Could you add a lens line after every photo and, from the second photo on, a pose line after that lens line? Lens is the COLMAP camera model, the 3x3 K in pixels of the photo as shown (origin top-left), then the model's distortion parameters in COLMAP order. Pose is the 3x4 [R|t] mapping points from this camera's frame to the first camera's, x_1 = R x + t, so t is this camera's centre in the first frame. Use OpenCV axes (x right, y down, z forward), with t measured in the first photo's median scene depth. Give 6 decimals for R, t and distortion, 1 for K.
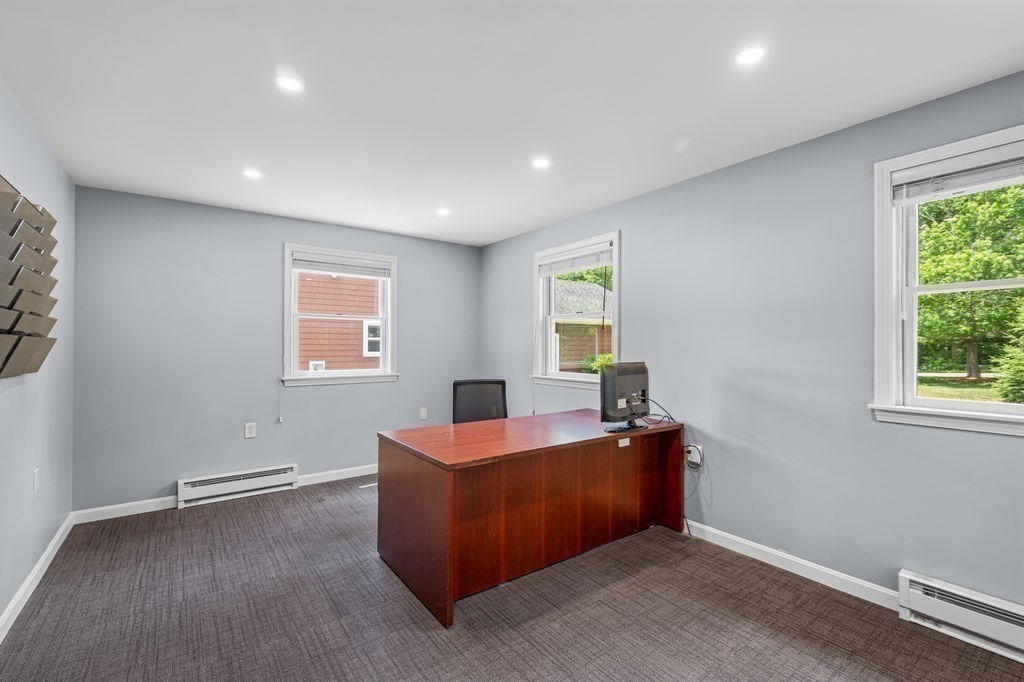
lens RADIAL K [[447.8, 0, 511.9], [0, 447.8, 343.1], [0, 0, 1]] dist [-0.000349, -0.000001]
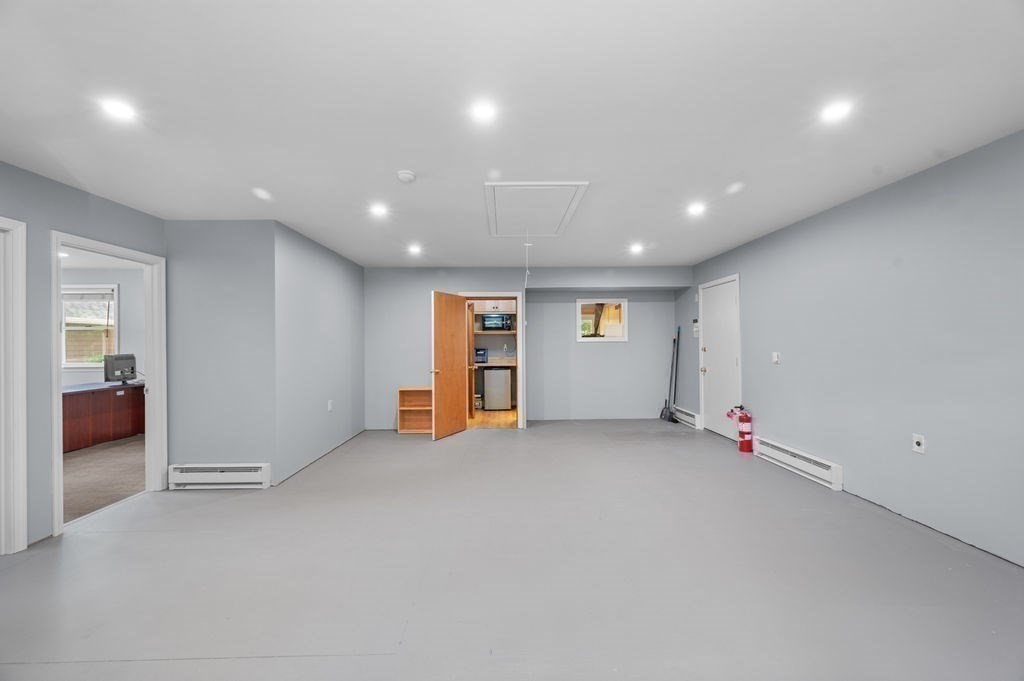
lens RADIAL K [[430.9, 0, 514.7], [0, 430.9, 339.9], [0, 0, 1]] dist [0.000085, 0.000716]
pose [[0.586049, -0.004455, 0.810263, -0.293397], [0.002633, 0.999990, 0.003595, -0.025933], [-0.810271, 0.000026, 0.586055, -1.639922]]
